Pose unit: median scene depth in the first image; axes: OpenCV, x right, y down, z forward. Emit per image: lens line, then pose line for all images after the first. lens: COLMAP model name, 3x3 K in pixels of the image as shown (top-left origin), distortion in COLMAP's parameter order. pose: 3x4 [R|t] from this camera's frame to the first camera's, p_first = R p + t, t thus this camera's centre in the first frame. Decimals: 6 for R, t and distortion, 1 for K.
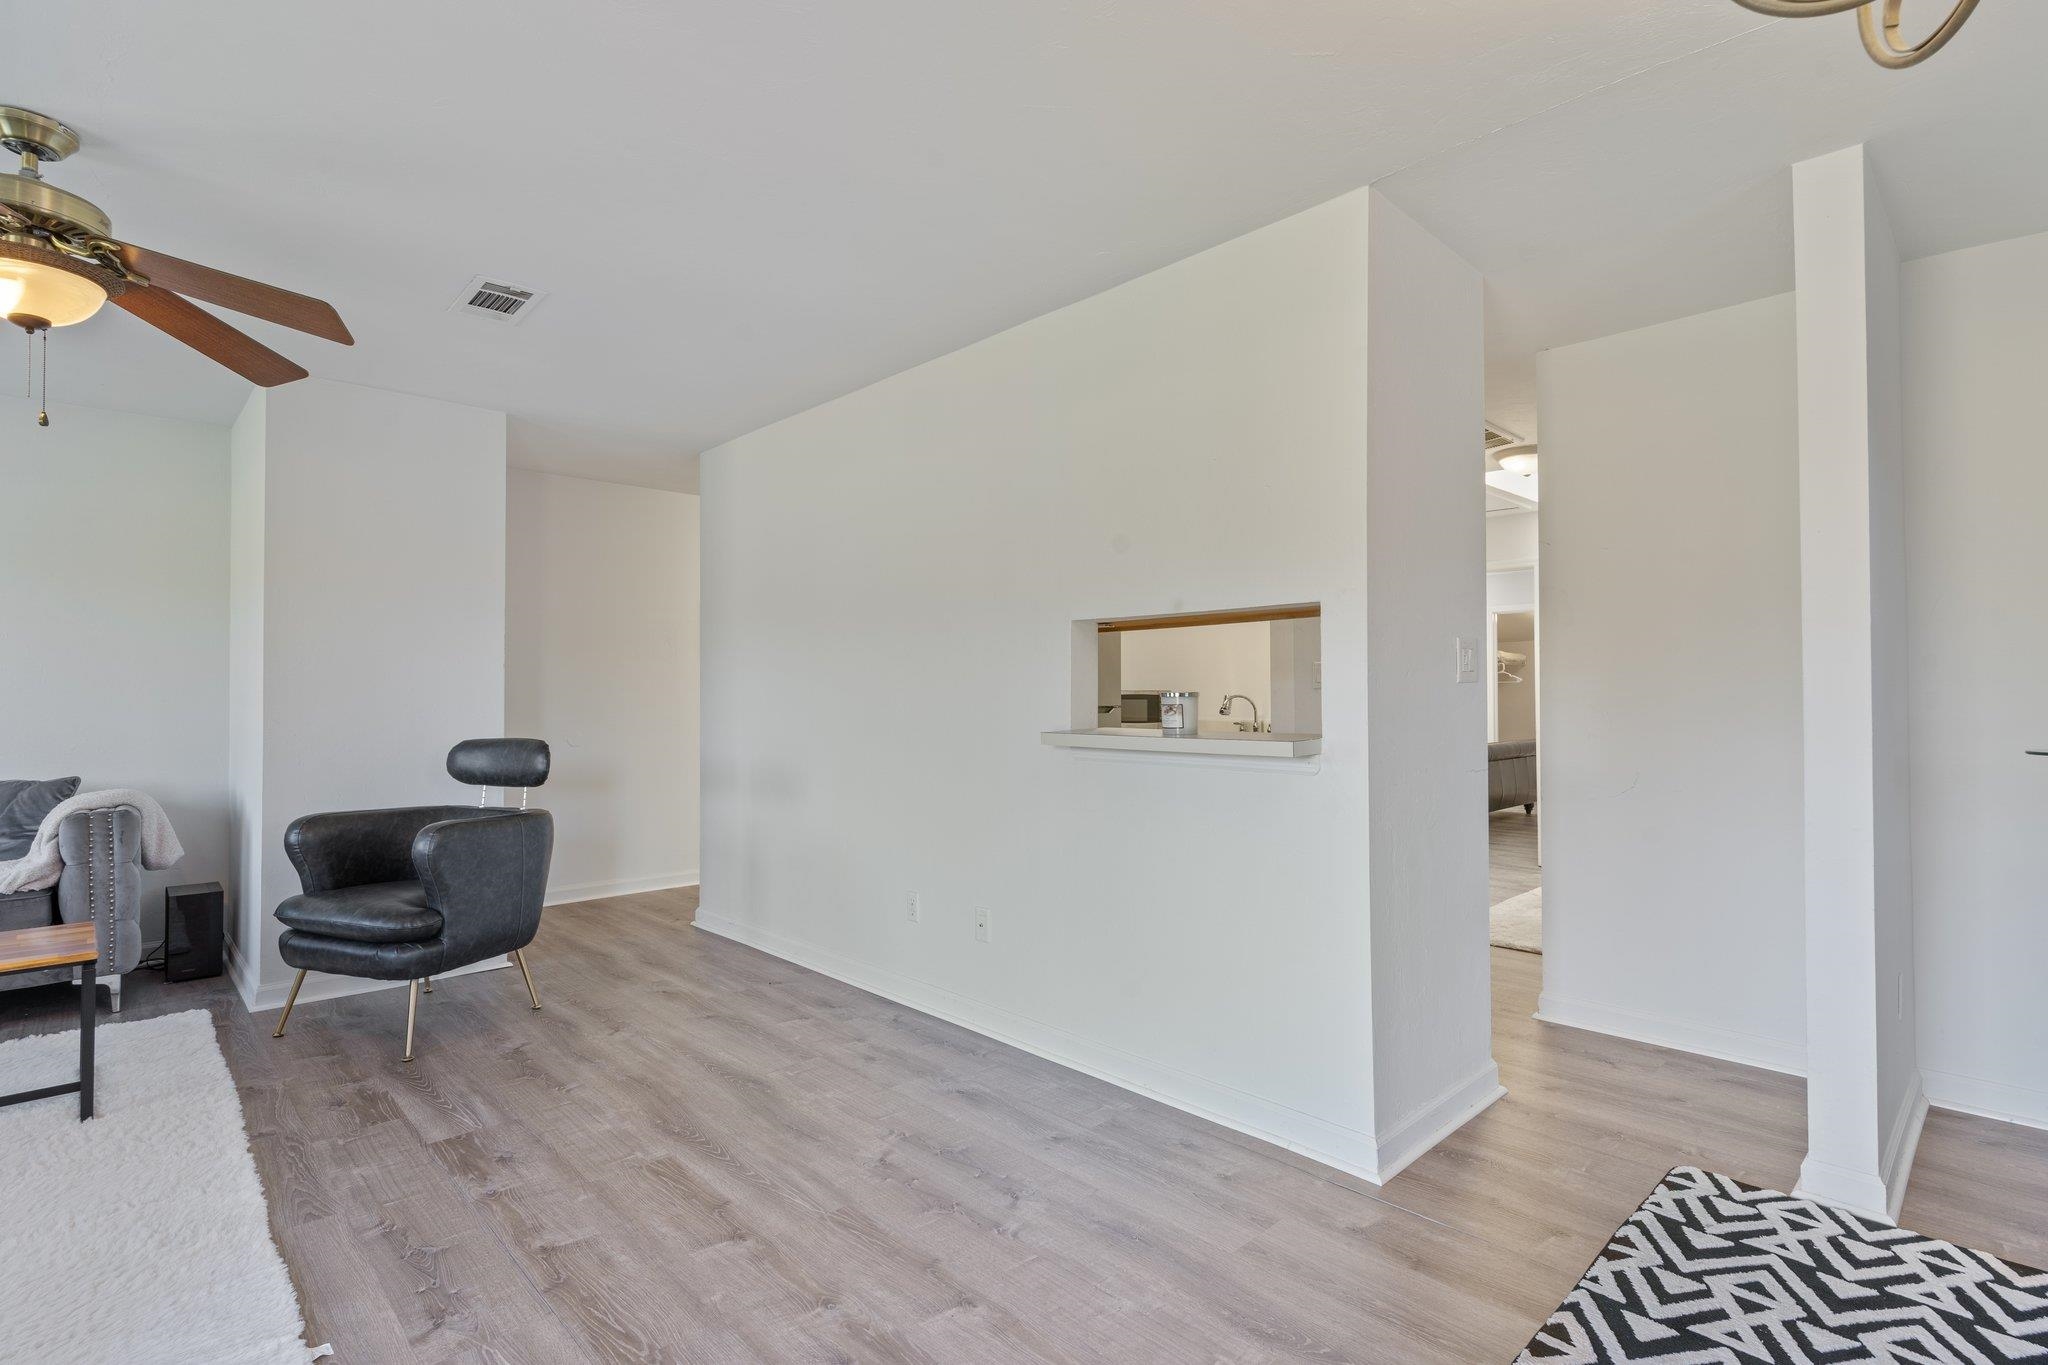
lens RADIAL K [[973.7, 0, 1017.3], [0, 973.7, 678.7], [0, 0, 1]] dist [0.001442, -0.000598]
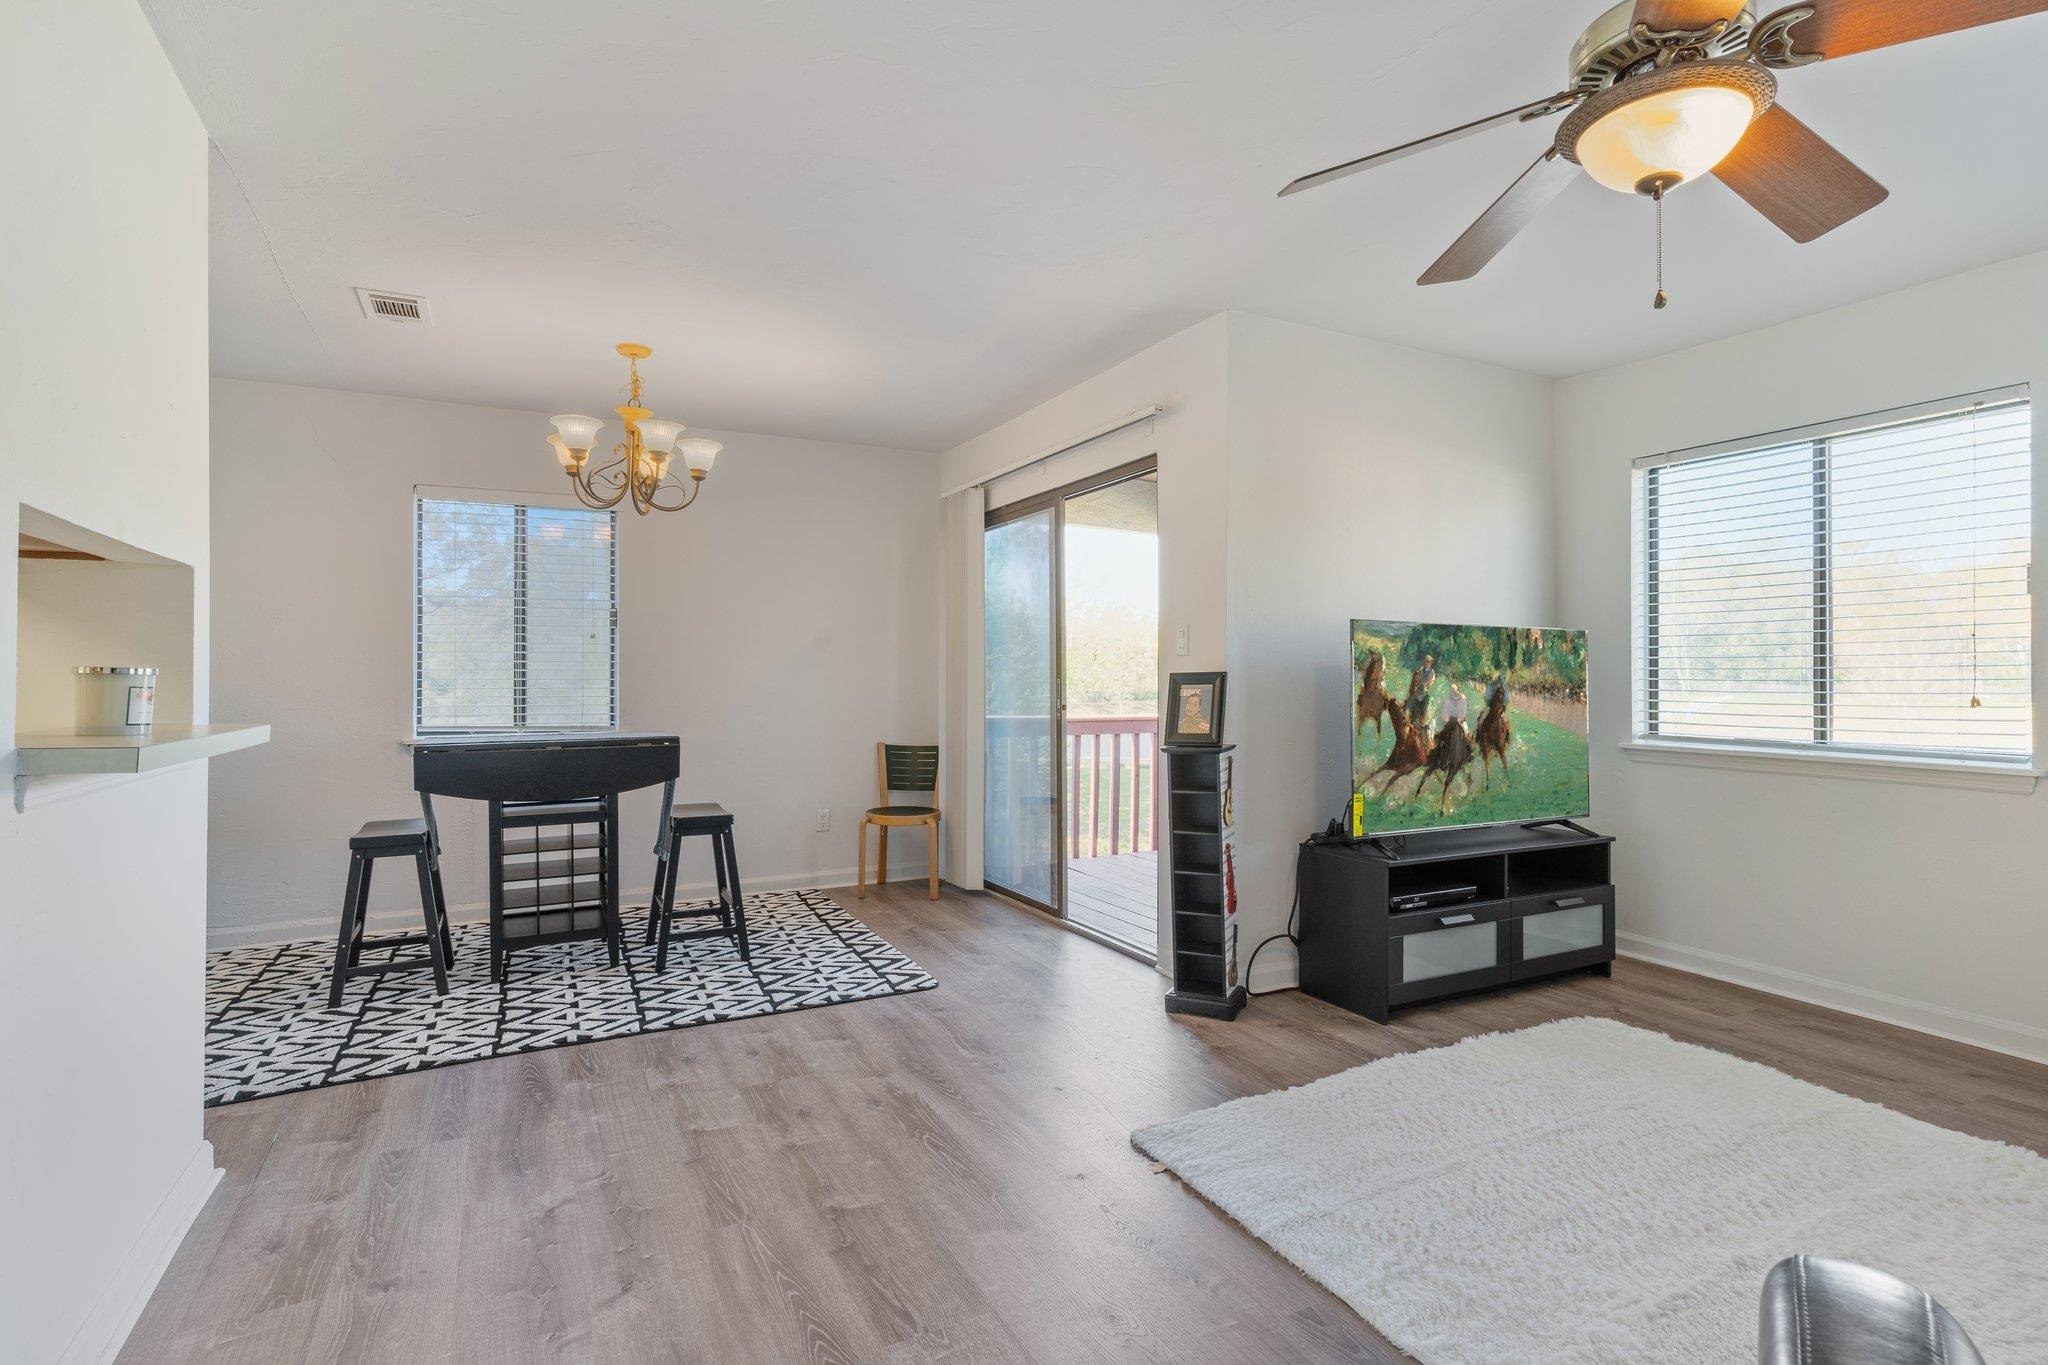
lens RADIAL K [[973.7, 0, 1017.3], [0, 973.7, 678.7], [0, 0, 1]] dist [0.001442, -0.000598]
pose [[-0.961069, 0.005626, 0.276250, -0.560799], [0.000109, 0.999800, -0.019980, 0.034575], [-0.276307, -0.019172, -0.960878, 1.446594]]
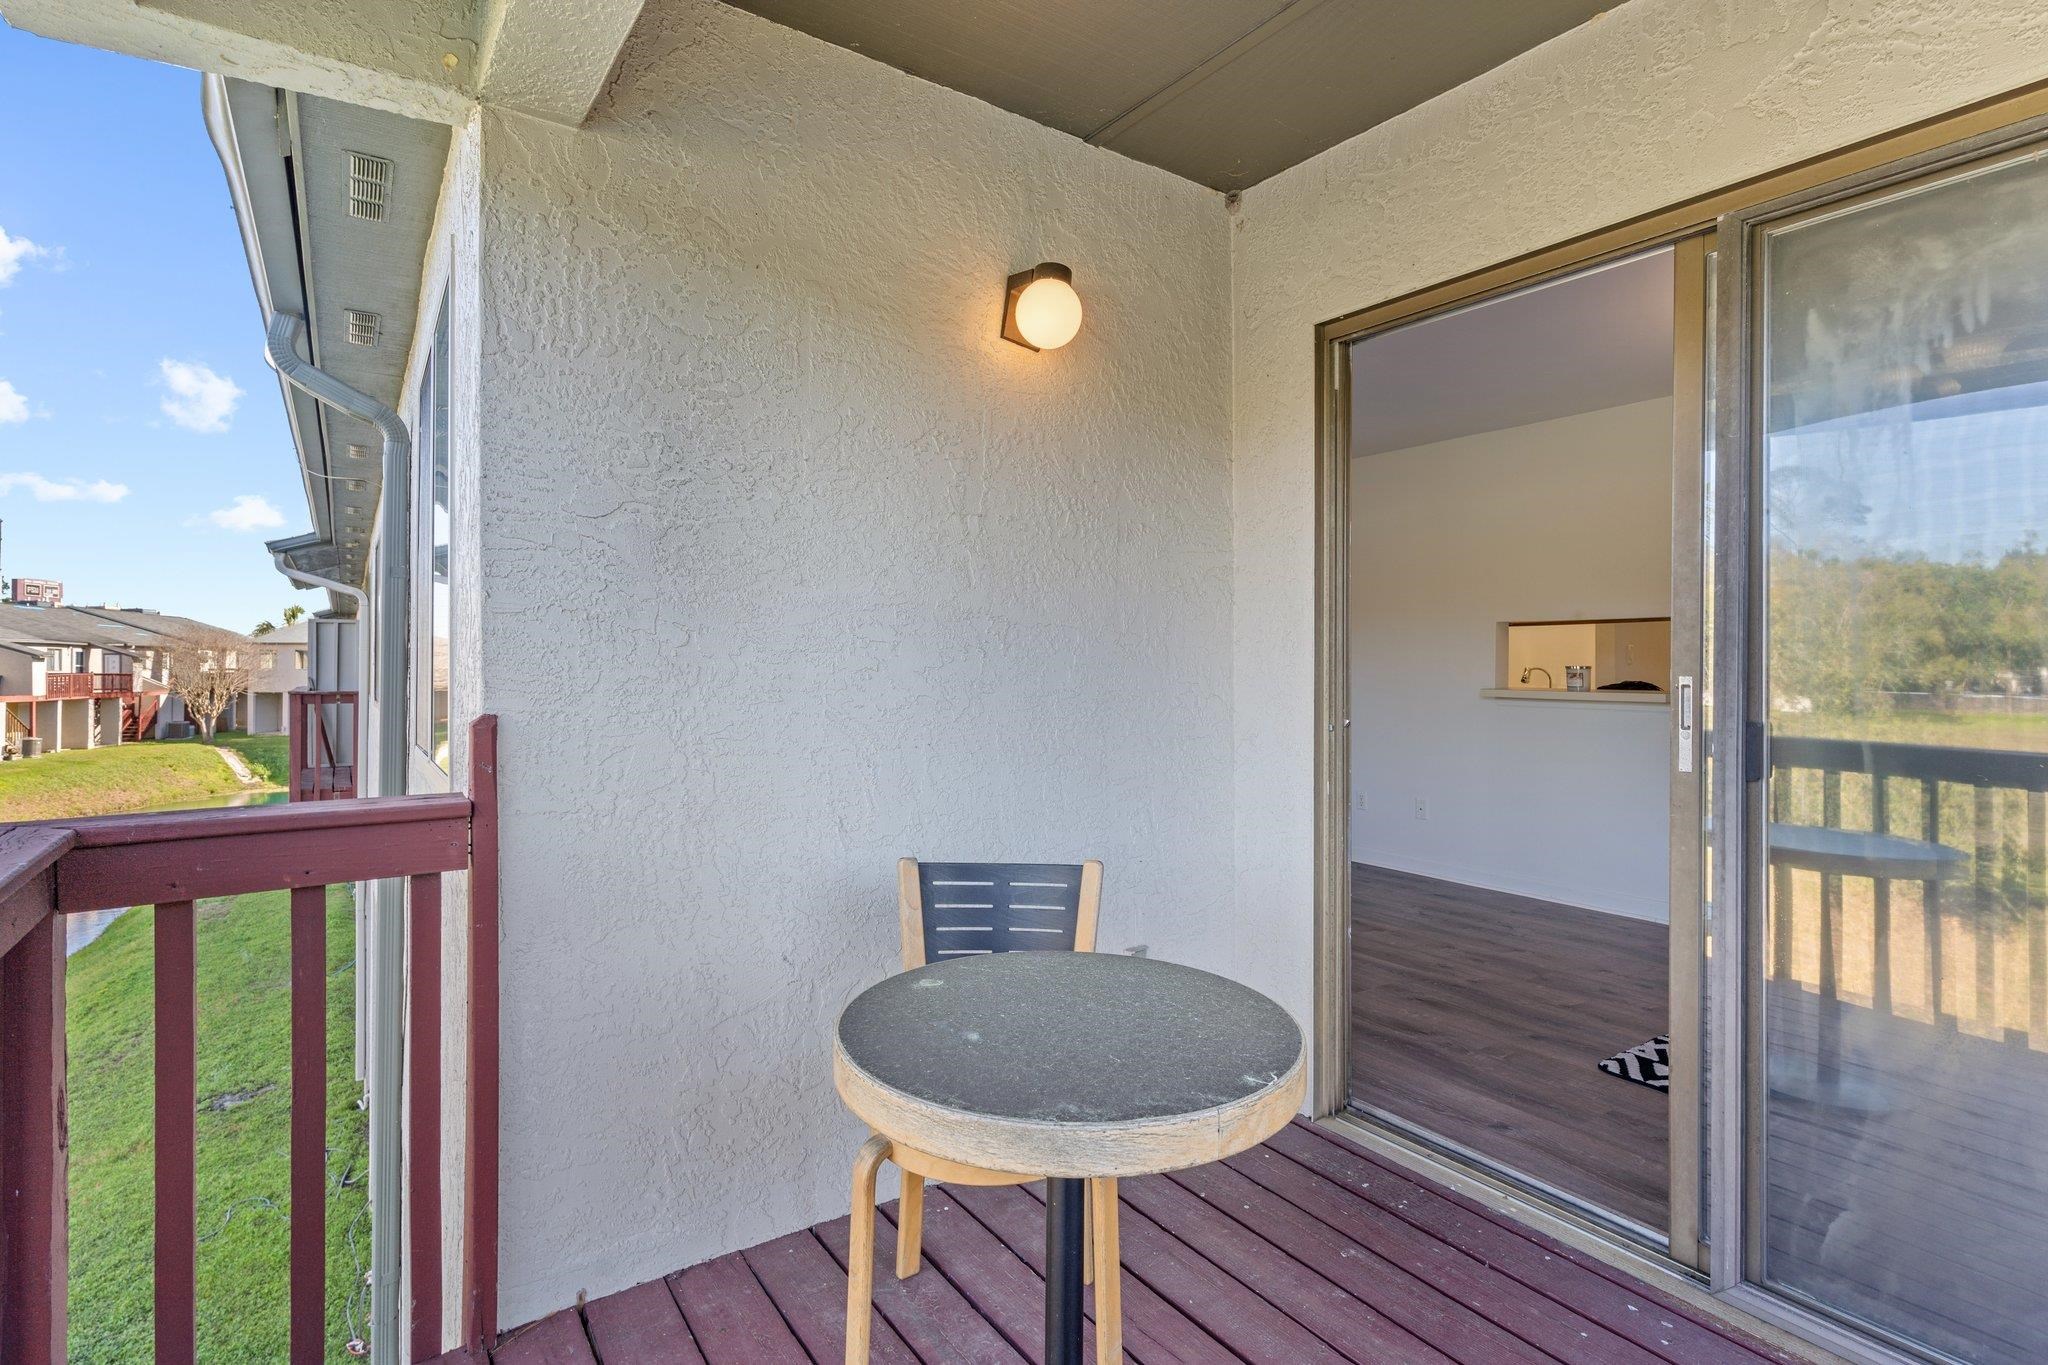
lens RADIAL K [[985.5, 0, 1020.7], [0, 985.5, 671.2], [0, 0, 1]] dist [0.003033, 0.000073]
pose [[0.986993, 0.007190, -0.160602, -0.527840], [-0.003541, 0.999729, 0.022998, -0.013861], [0.160724, -0.022130, 0.986751, -0.877907]]
